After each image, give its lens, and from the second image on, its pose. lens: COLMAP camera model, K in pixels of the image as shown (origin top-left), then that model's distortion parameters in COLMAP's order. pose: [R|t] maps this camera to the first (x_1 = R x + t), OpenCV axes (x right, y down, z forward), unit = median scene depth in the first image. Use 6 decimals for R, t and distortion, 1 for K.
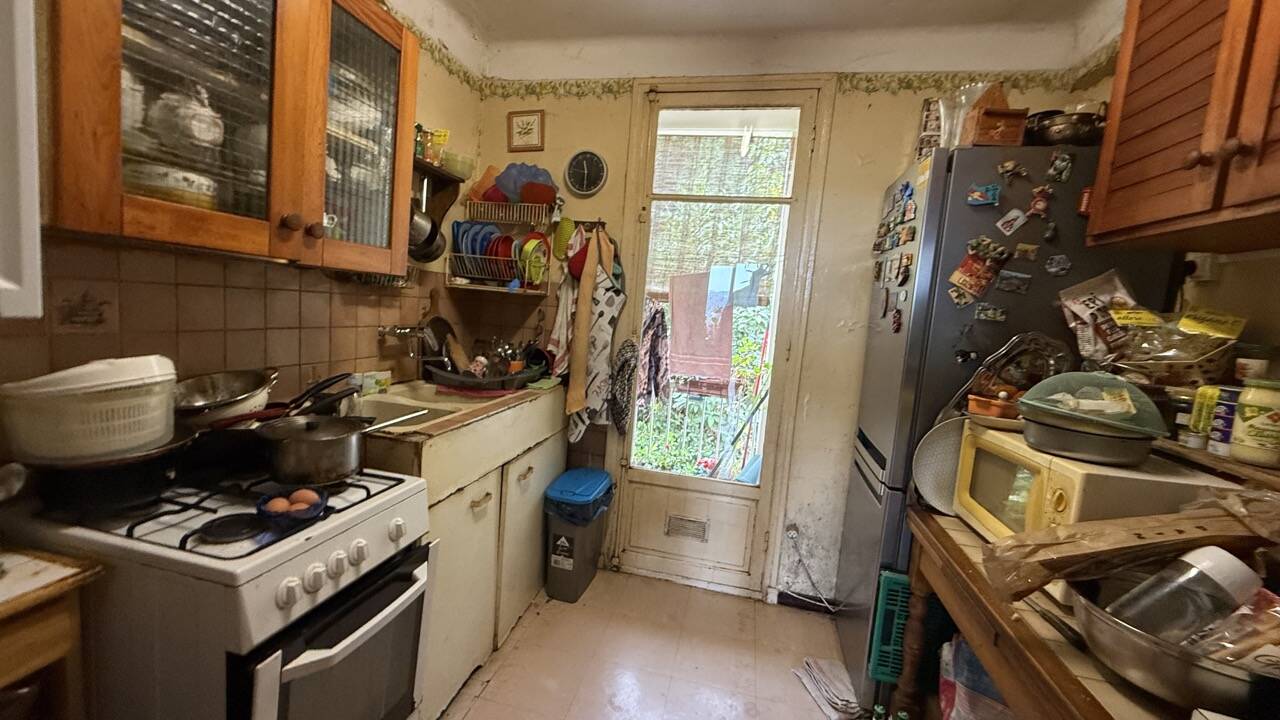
lens RADIAL K [[516.5, 0, 639.7], [0, 516.5, 356.6], [0, 0, 1]] dist [0.002671, 0.000310]
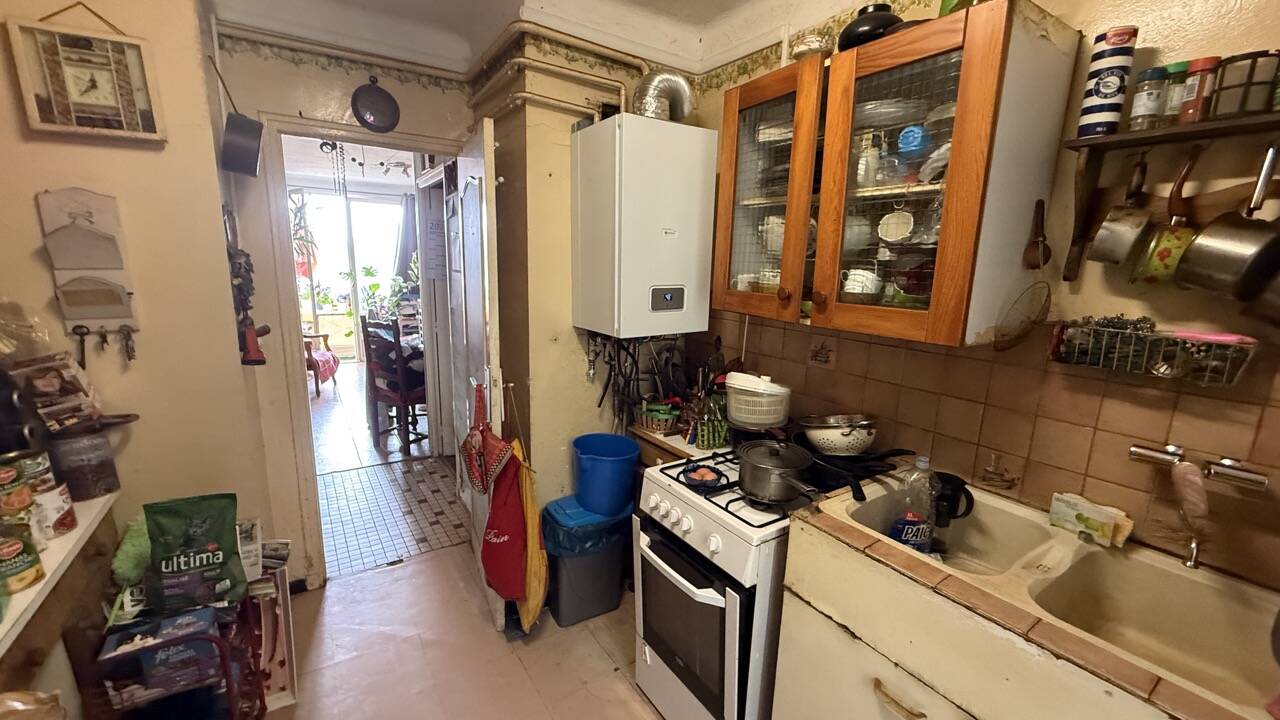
lens RADIAL K [[516.5, 0, 643.0], [0, 516.5, 363.0], [0, 0, 1]] dist [0.002671, 0.000310]
pose [[-0.683114, 0.041423, -0.729136, 0.369499], [-0.155850, 0.967123, 0.200957, -0.210713], [0.713488, 0.250912, -0.654200, 1.167445]]
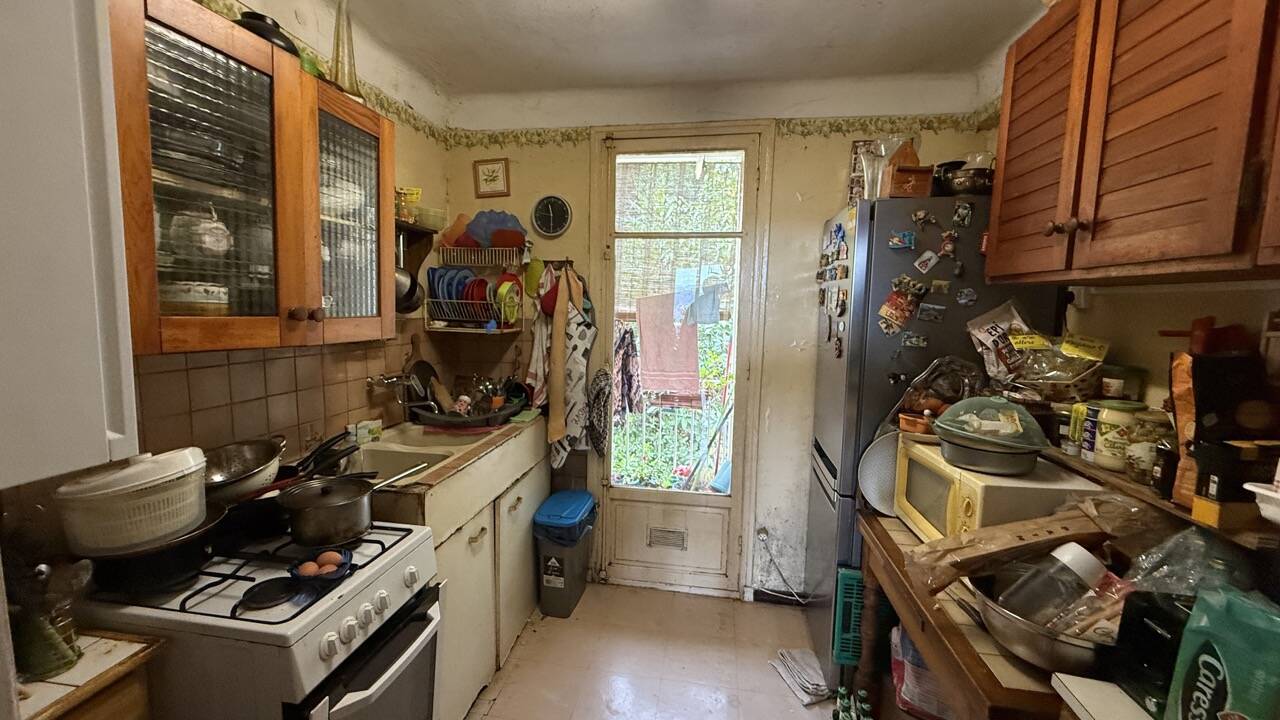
lens RADIAL K [[516.5, 0, 638.0], [0, 516.5, 356.0], [0, 0, 1]] dist [0.002671, 0.000310]
pose [[0.996438, -0.065711, 0.052851, -0.001784], [0.065493, 0.997836, 0.005846, -0.090119], [-0.053120, -0.002364, 0.998585, -0.114845]]
